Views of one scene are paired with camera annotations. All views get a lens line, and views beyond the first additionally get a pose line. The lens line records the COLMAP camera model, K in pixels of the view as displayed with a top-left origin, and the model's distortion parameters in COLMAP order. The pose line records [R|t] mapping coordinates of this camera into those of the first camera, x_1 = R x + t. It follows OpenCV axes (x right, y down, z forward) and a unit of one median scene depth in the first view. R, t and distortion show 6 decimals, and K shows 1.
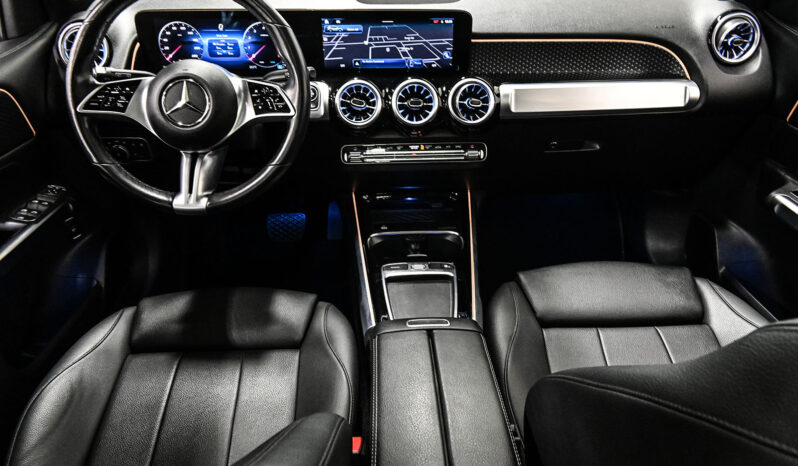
lens RADIAL K [[613.9, 0, 398.7], [0, 613.9, 235.2], [0, 0, 1]] dist [0.005427, 0.008188]
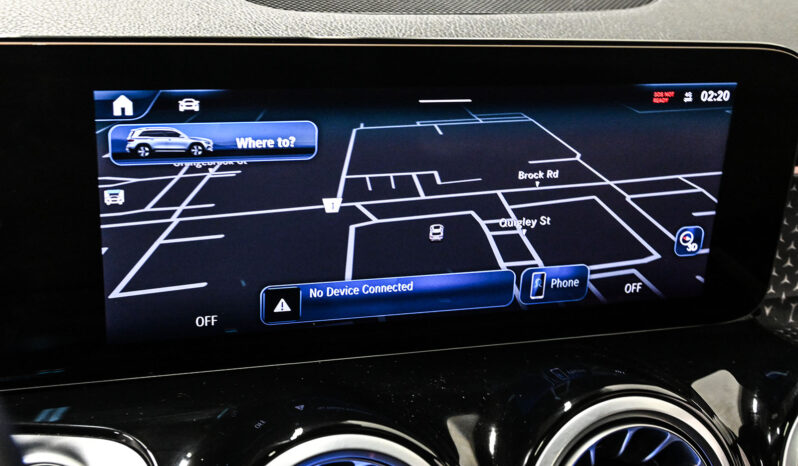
lens RADIAL K [[1032.1, 0, 398.9], [0, 1032.1, 231.0], [0, 0, 1]] dist [0.033239, 0.000000]
pose [[0.957246, -0.049657, 0.284981, -0.126599], [0.085871, 0.989528, -0.116017, -0.266739], [-0.276235, 0.135529, 0.951486, 0.688501]]
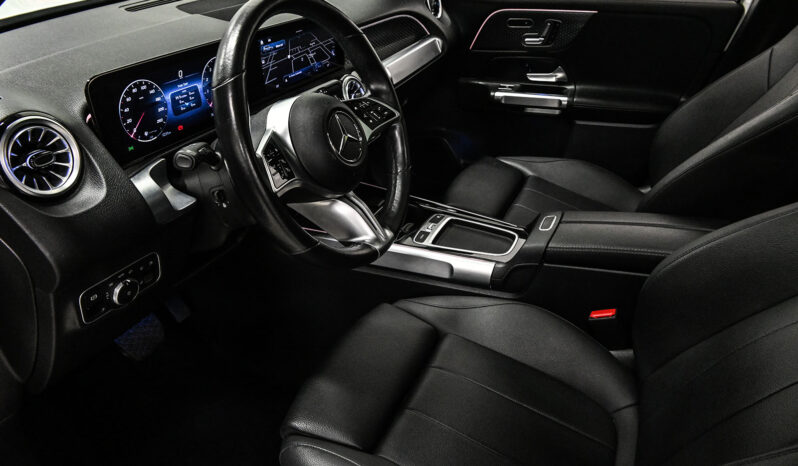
lens RADIAL K [[613.9, 0, 396.7], [0, 613.9, 233.1], [0, 0, 1]] dist [0.005427, 0.008188]
pose [[0.432413, -0.428450, 0.793379, -0.864569], [0.450480, 0.864865, 0.221531, -0.212727], [-0.781081, 0.261608, 0.566987, 0.397444]]
